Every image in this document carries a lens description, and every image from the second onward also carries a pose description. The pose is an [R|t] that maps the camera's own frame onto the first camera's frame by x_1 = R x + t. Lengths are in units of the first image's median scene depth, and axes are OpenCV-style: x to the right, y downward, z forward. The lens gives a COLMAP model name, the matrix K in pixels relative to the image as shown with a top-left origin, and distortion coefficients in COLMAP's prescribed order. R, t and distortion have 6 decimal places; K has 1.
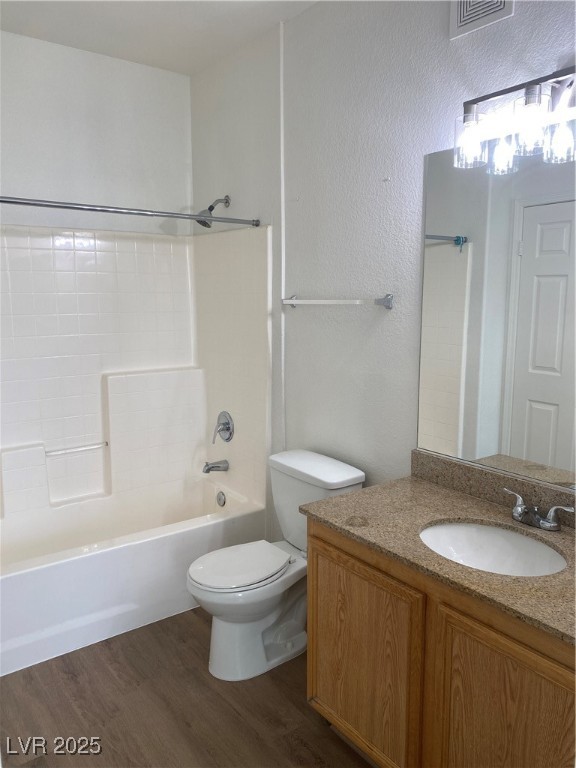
lens RADIAL K [[598.0, 0, 288.0], [0, 598.0, 384.0], [0, 0, 1]] dist [0.113879, -0.254752]
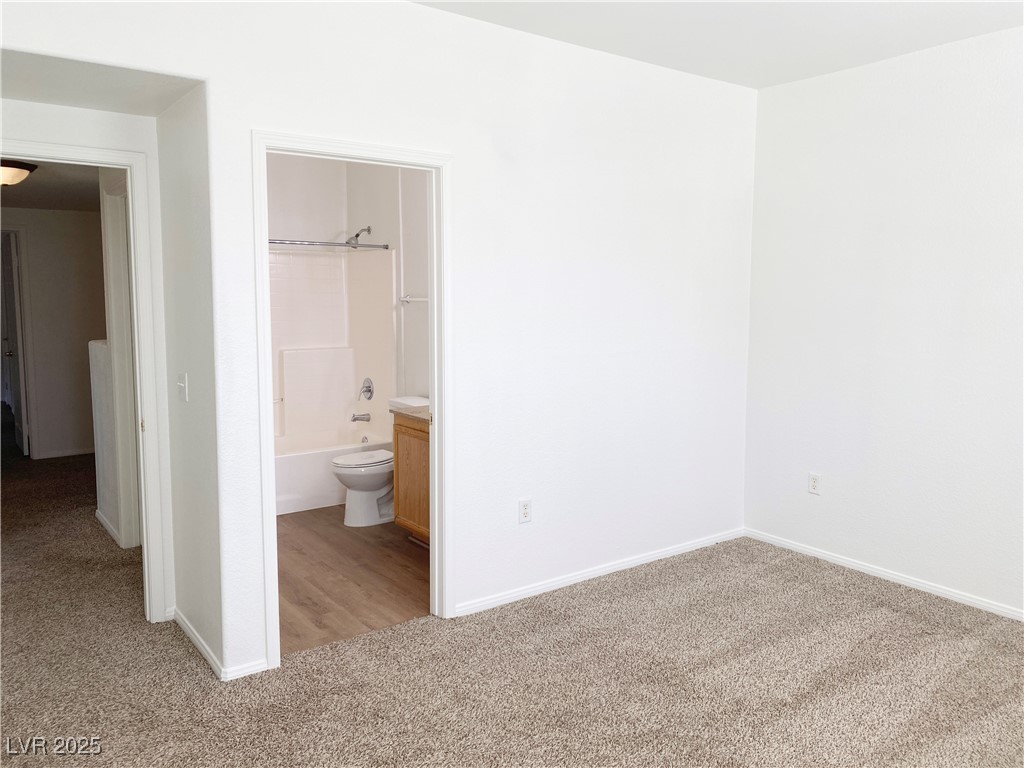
lens RADIAL K [[797.3, 0, 527.4], [0, 797.3, 384.1], [0, 0, 1]] dist [0.113879, -0.254752]
pose [[0.999896, 0.007410, 0.012356, 0.261897], [-0.006914, 0.999190, -0.039650, 0.141627], [-0.012640, 0.039561, 0.999137, -0.928717]]
